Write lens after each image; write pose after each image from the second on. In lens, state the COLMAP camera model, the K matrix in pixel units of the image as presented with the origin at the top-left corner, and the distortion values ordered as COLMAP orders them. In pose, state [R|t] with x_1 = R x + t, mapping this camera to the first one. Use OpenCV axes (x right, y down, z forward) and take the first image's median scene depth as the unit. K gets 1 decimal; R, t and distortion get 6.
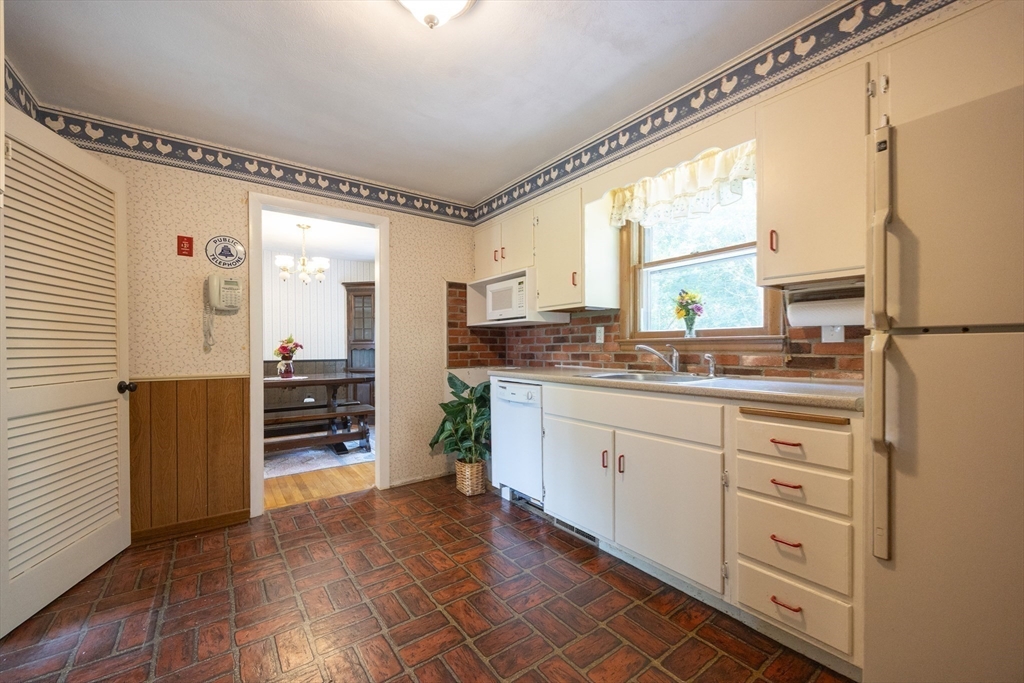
lens RADIAL K [[402.0, 0, 498.3], [0, 402.0, 352.5], [0, 0, 1]] dist [-0.000448, -0.000037]
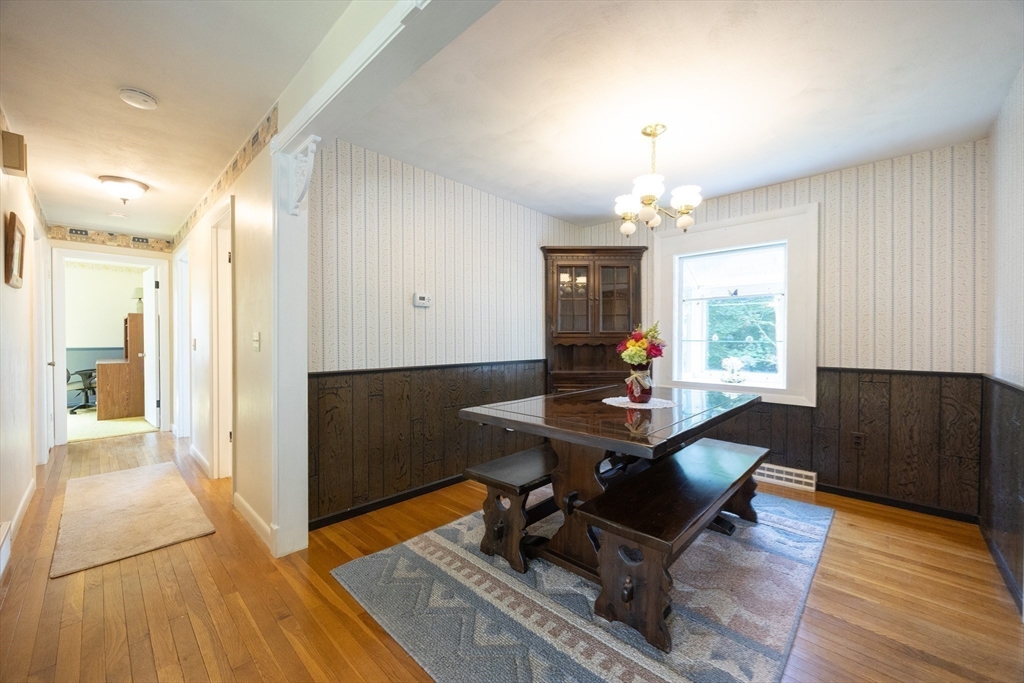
lens RADIAL K [[393.1, 0, 510.9], [0, 393.1, 340.5], [0, 0, 1]] dist [-0.000043, 0.000003]
pose [[0.980756, 0.001343, 0.195231, -1.305528], [-0.001396, 0.999999, 0.000137, -0.035828], [-0.195230, -0.000406, 0.980757, 0.830588]]
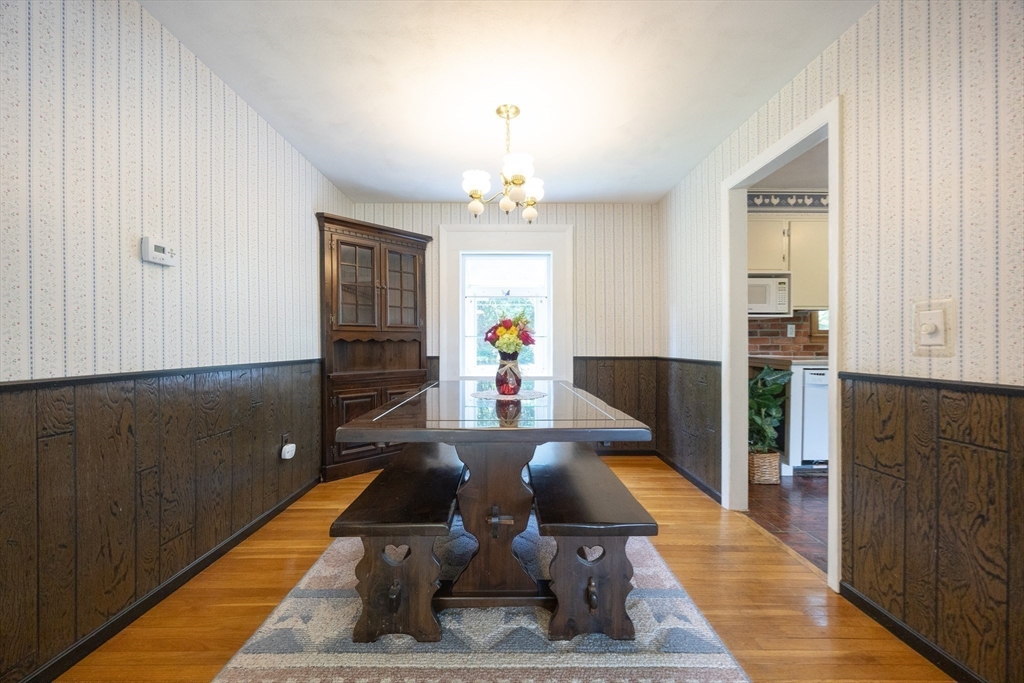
lens RADIAL K [[395.0, 0, 500.2], [0, 395.0, 343.3], [0, 0, 1]] dist [-0.001435, -0.000086]
pose [[0.573058, 0.003626, 0.819507, -1.543722], [0.004929, 0.999957, -0.007871, 0.003091], [-0.819500, 0.008549, 0.573015, 1.186223]]
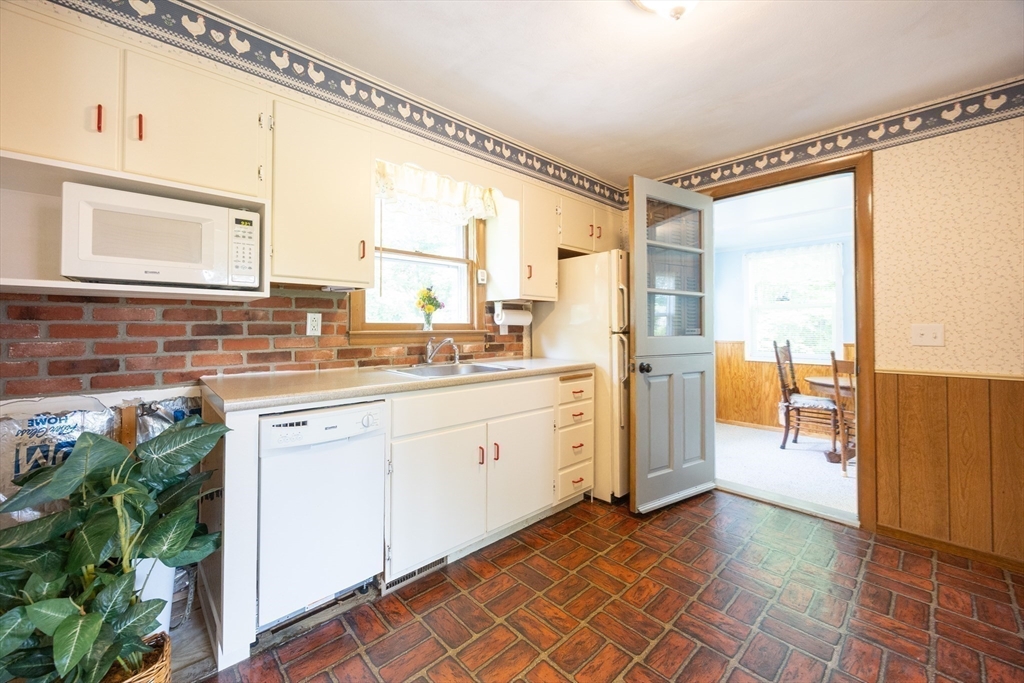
lens RADIAL K [[407.4, 0, 509.0], [0, 407.4, 323.2], [0, 0, 1]] dist [-0.000892, 0.000253]
pose [[-0.136864, 0.012655, 0.990509, -0.595458], [0.010798, 0.999878, -0.011283, -0.038245], [-0.990531, 0.009151, -0.136983, 0.857897]]
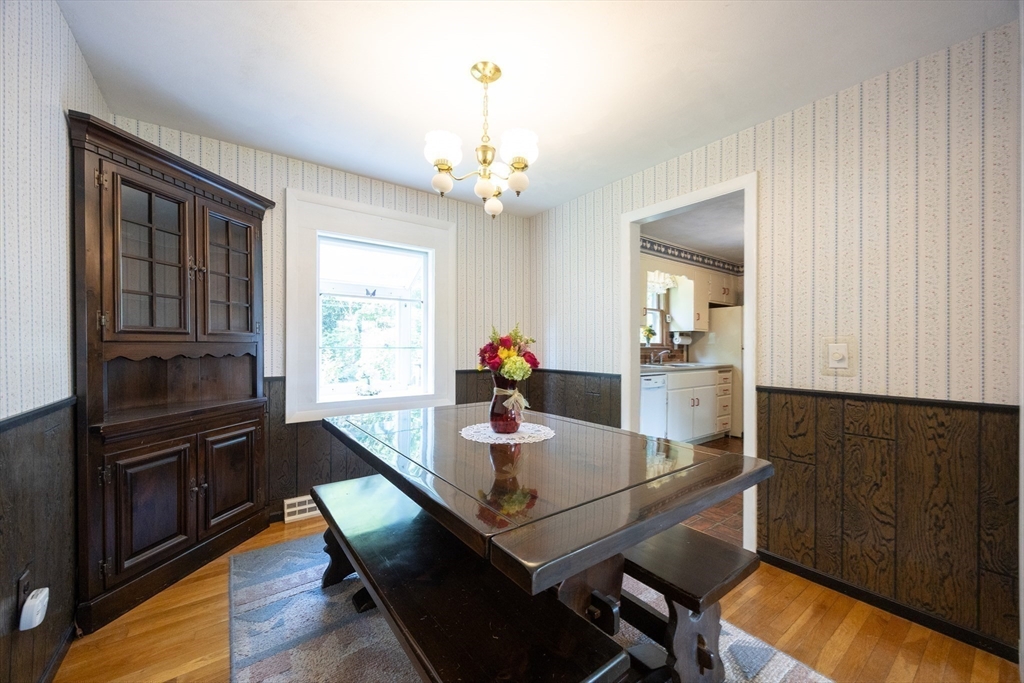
lens RADIAL K [[394.7, 0, 512.7], [0, 394.7, 344.8], [0, 0, 1]] dist [0.000507, -0.000014]
pose [[-0.031733, 0.002769, 0.999493, -1.510020], [0.002825, 0.999992, -0.002681, -0.039664], [-0.999492, 0.002738, -0.031741, 1.656884]]
